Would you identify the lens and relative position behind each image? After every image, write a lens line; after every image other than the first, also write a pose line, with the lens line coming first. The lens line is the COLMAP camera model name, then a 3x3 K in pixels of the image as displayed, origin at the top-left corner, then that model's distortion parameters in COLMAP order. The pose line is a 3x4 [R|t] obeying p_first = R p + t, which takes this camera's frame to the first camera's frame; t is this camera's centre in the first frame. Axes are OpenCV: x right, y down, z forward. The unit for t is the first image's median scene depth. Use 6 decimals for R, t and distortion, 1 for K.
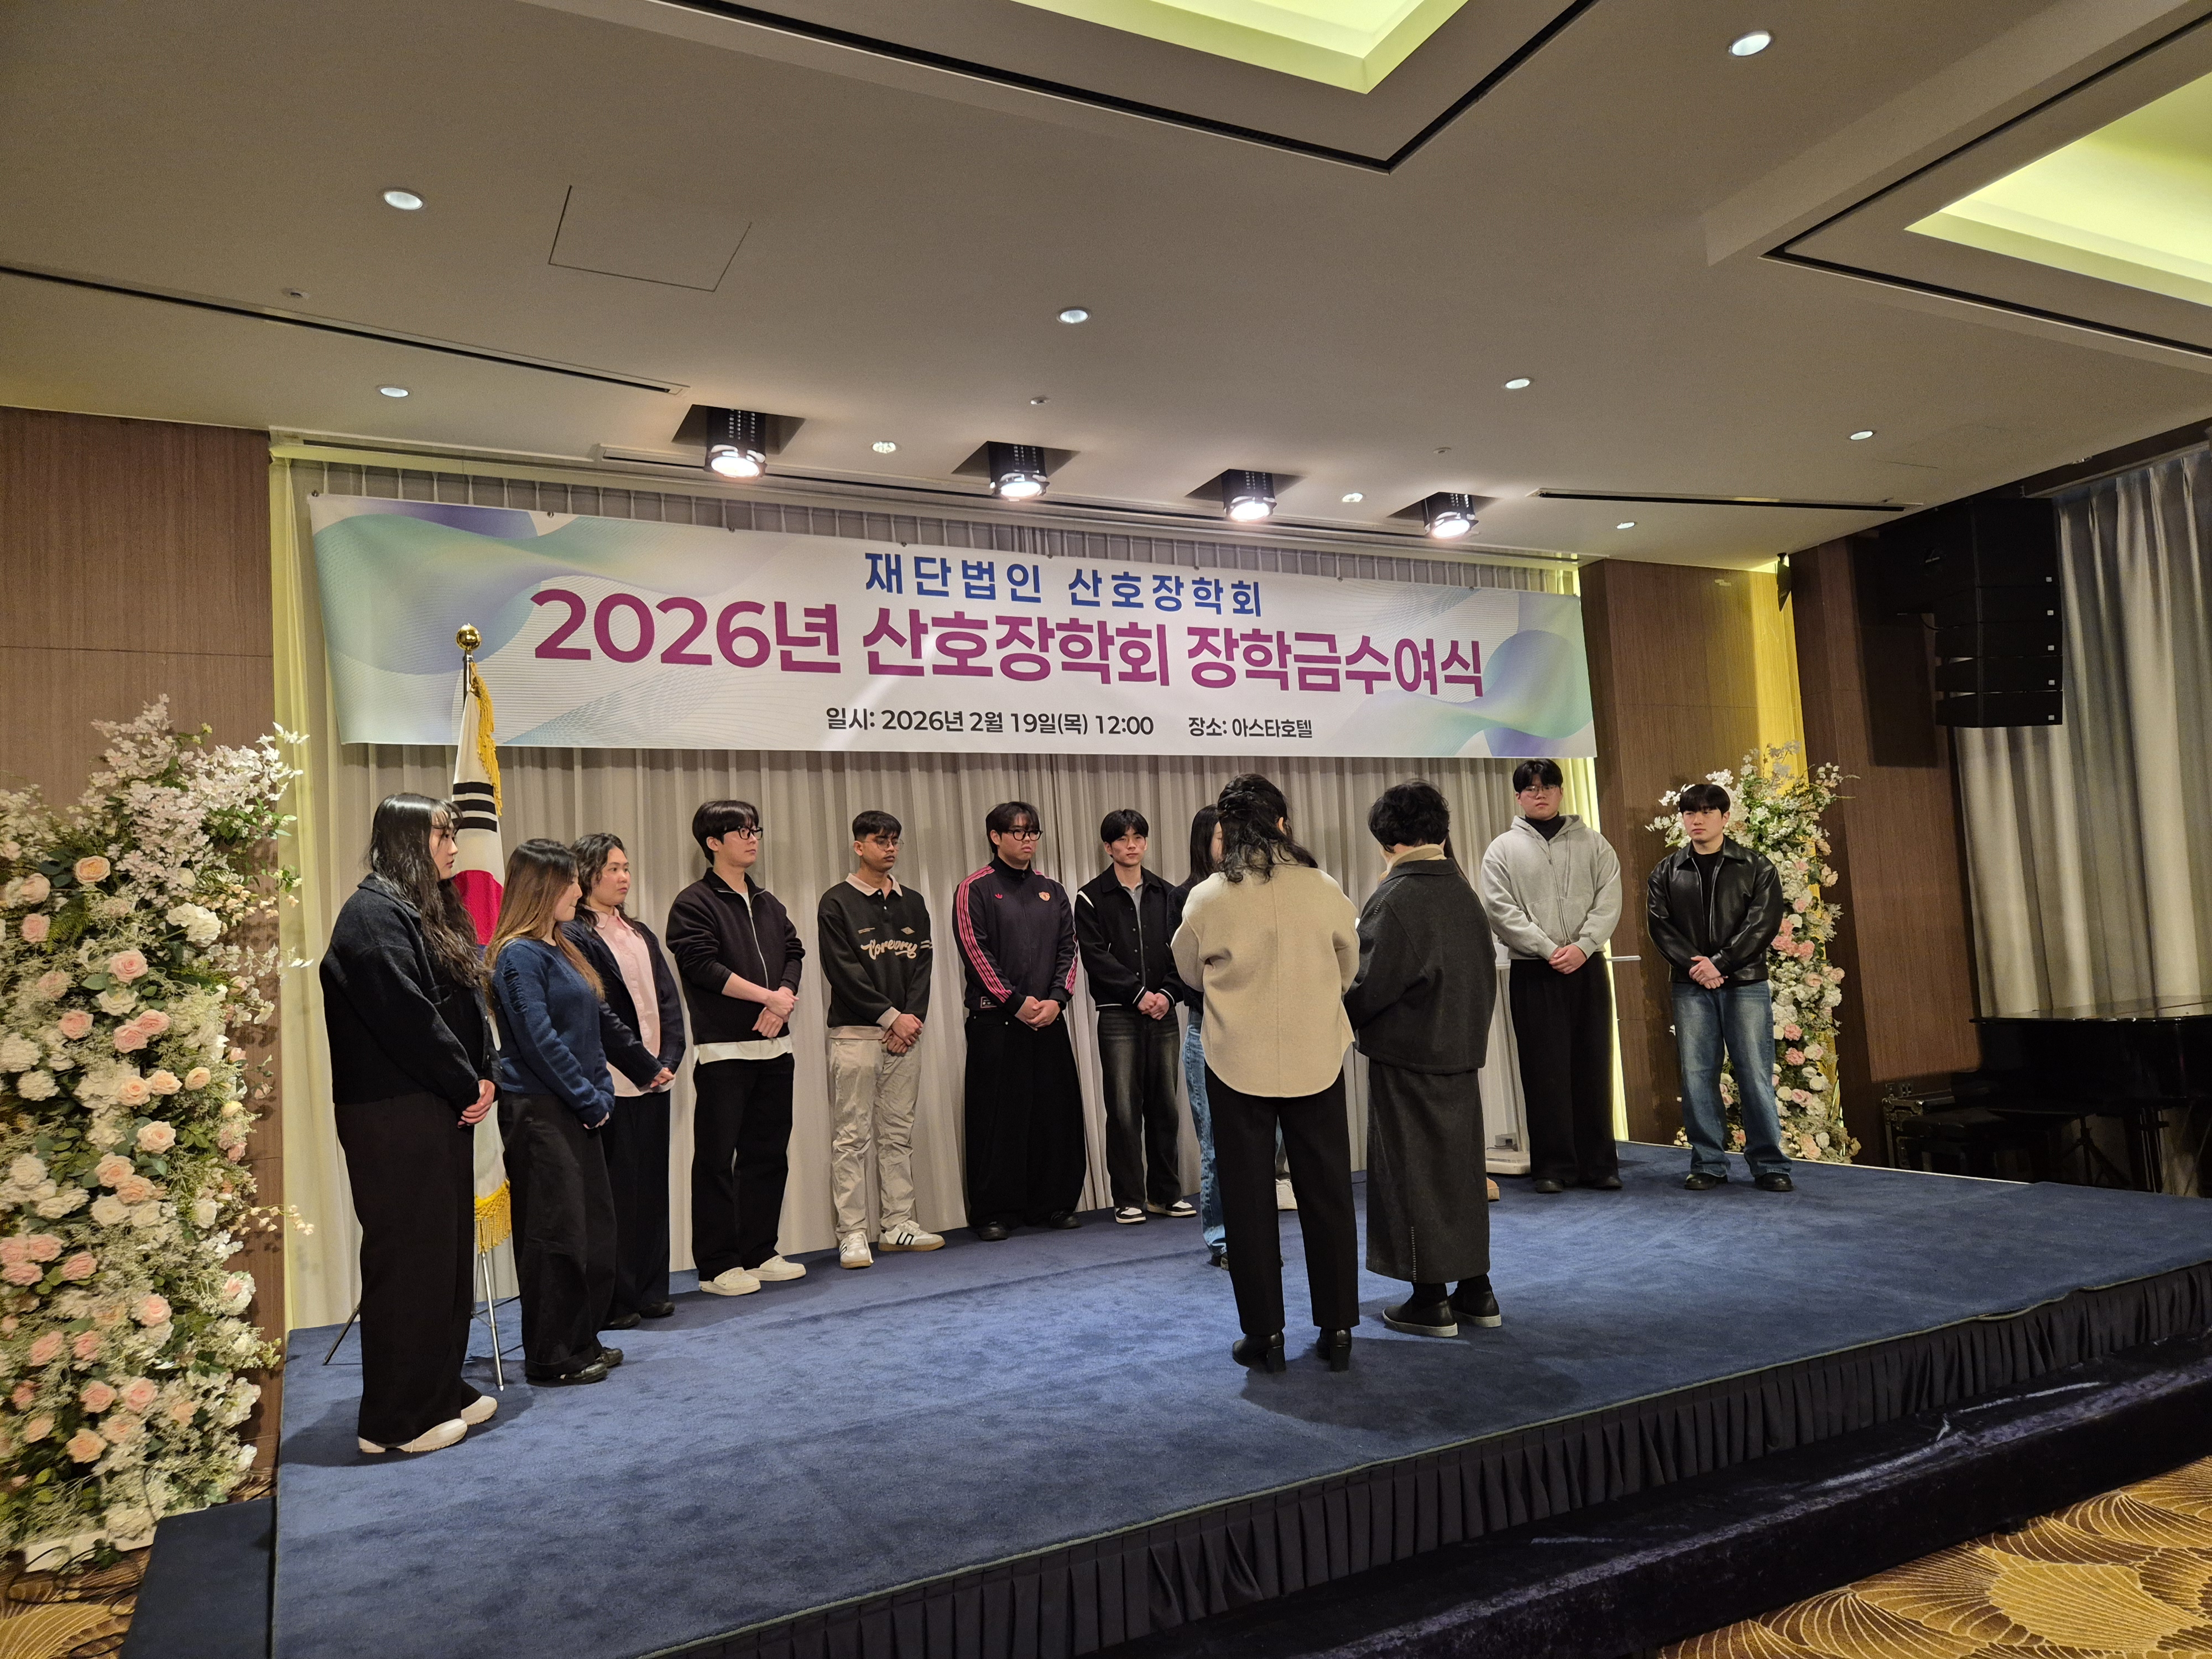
lens RADIAL K [[1489.4, 0, 1137.9], [0, 1489.4, 848.0], [0, 0, 1]] dist [0.038527, -0.044214]
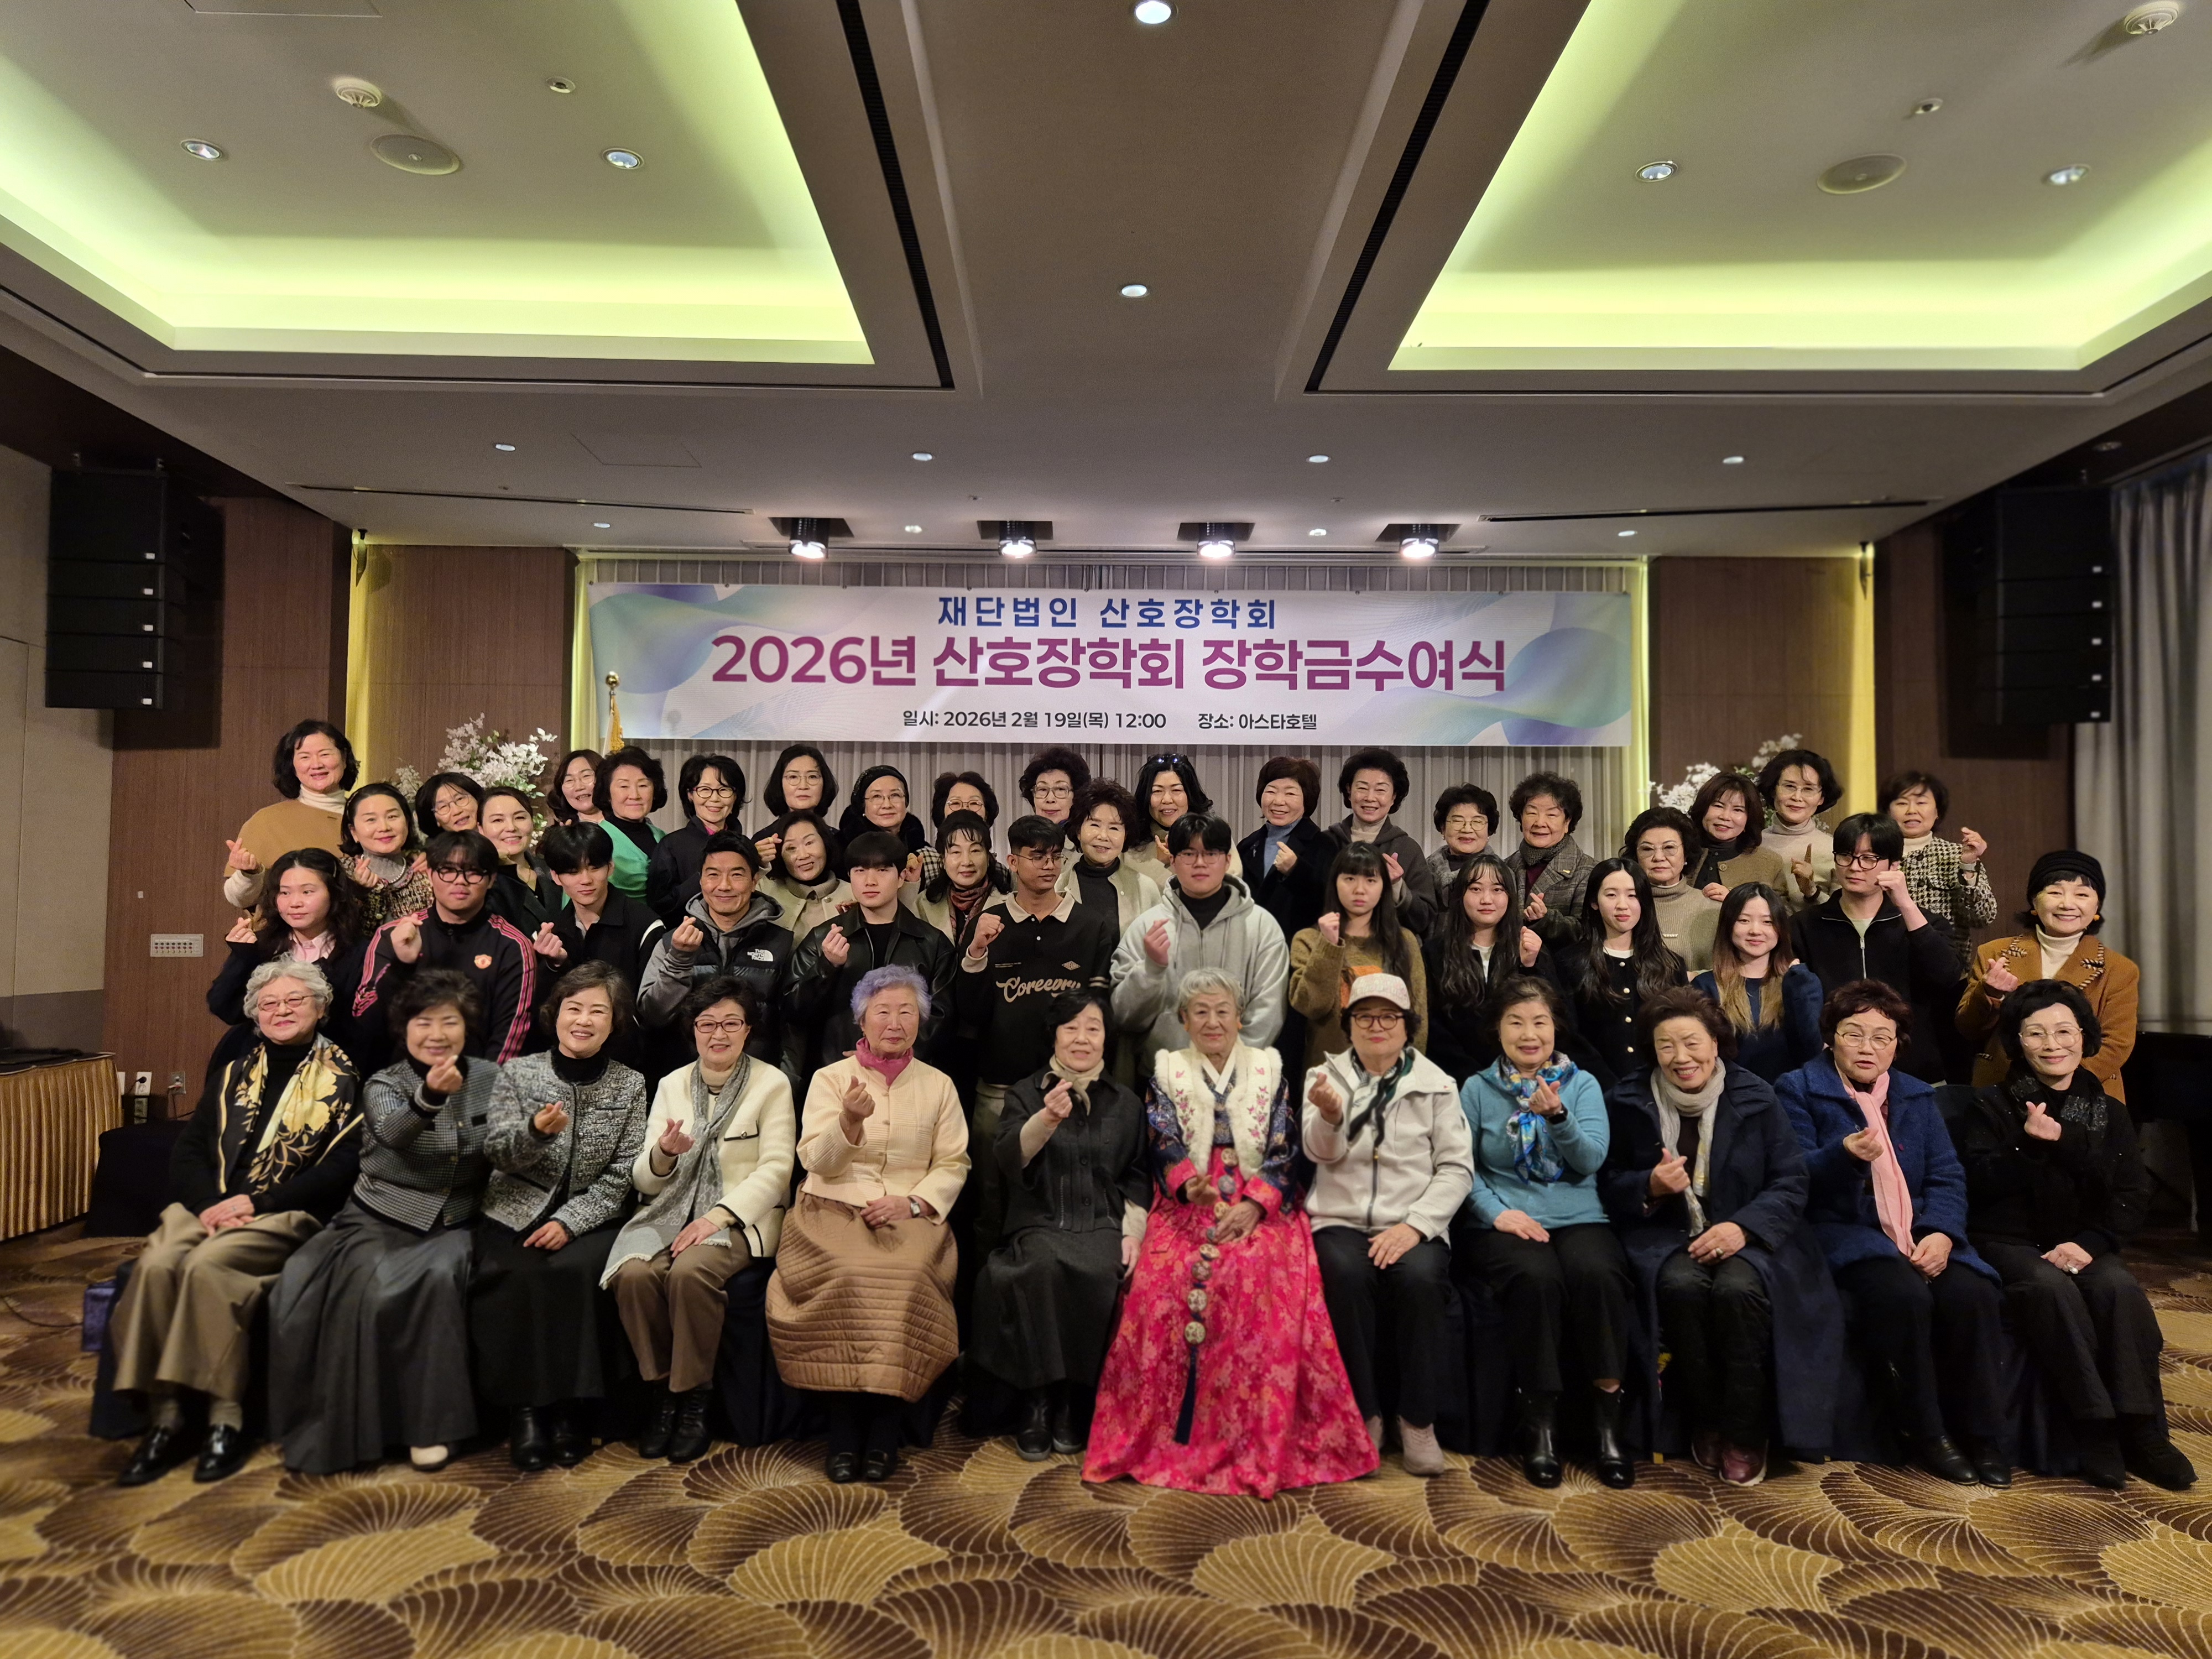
lens RADIAL K [[1489.4, 0, 1099.5], [0, 1489.4, 847.2], [0, 0, 1]] dist [0.038527, -0.044214]
pose [[0.889040, 0.048471, -0.455256, 0.566454], [-0.027275, 0.998221, 0.053016, -0.042266], [0.457016, -0.034716, 0.888781, -0.161159]]
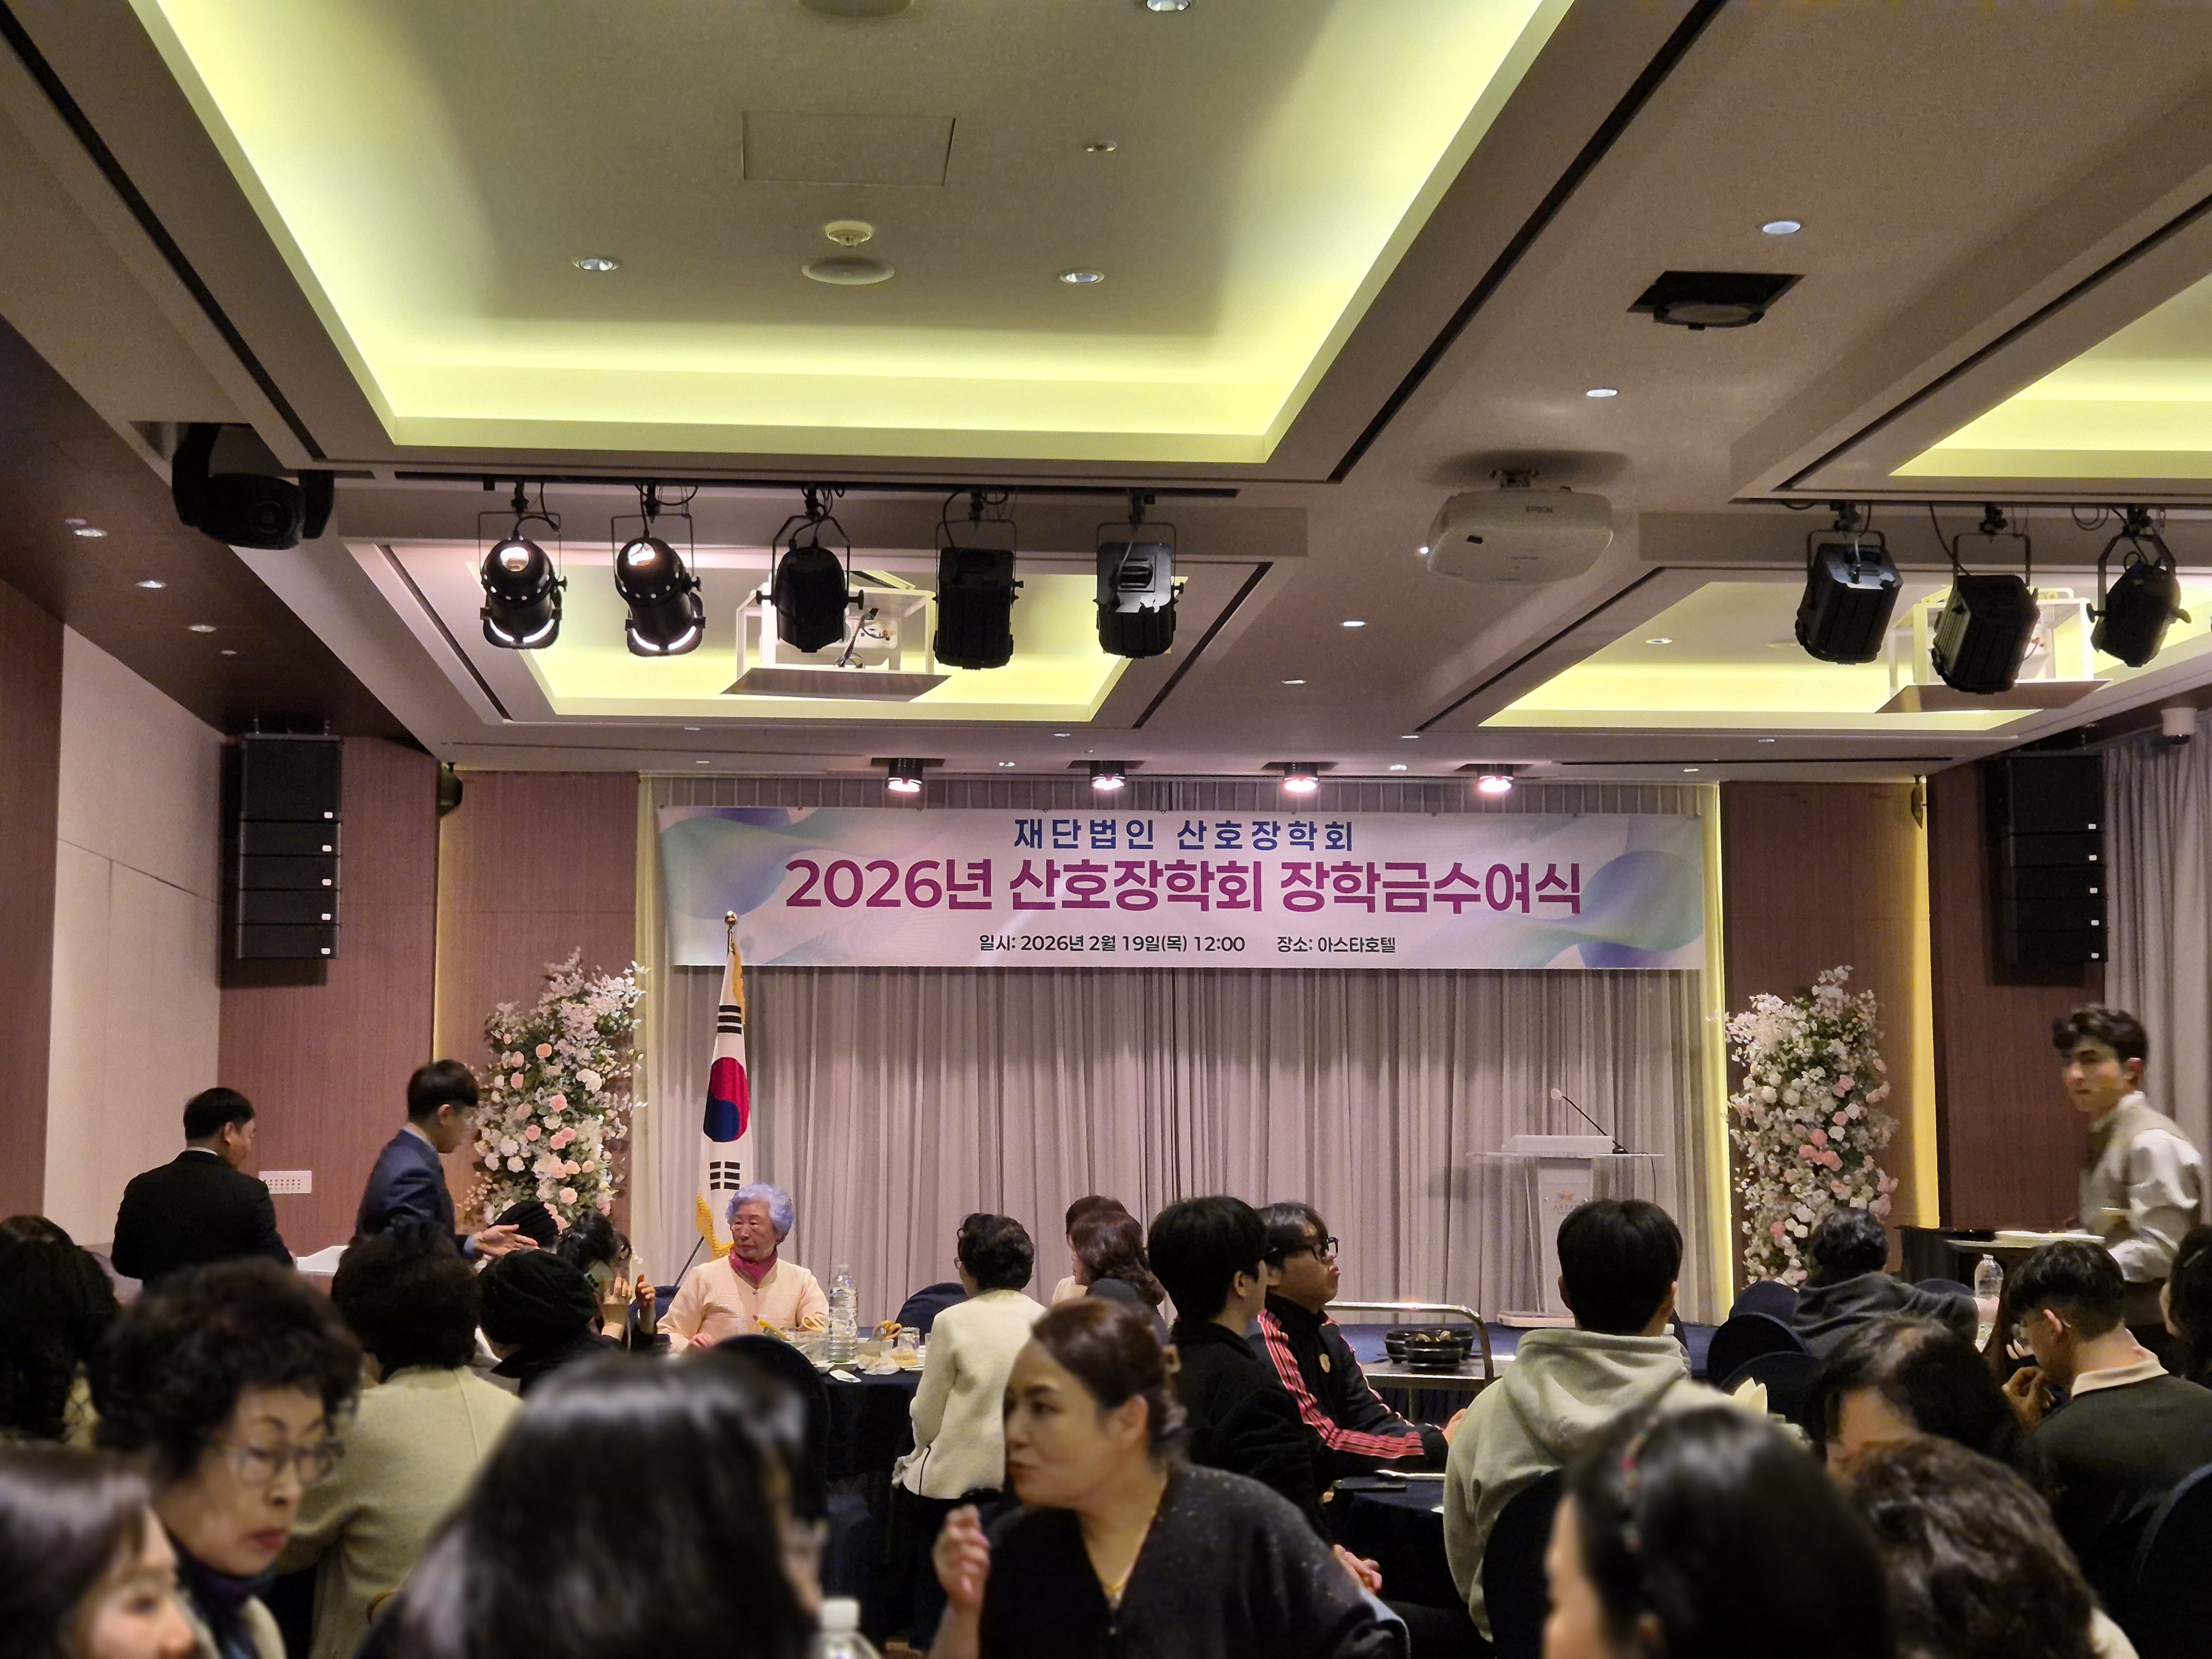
lens RADIAL K [[3053.9, 0, 1081.5], [0, 3053.9, 751.6], [0, 0, 1]] dist [0.031111, 0.000000]
pose [[0.922713, 0.015395, -0.385180, 0.910033], [-0.026784, 0.999348, -0.024220, -0.186248], [0.384556, 0.032665, 0.922524, -1.491610]]
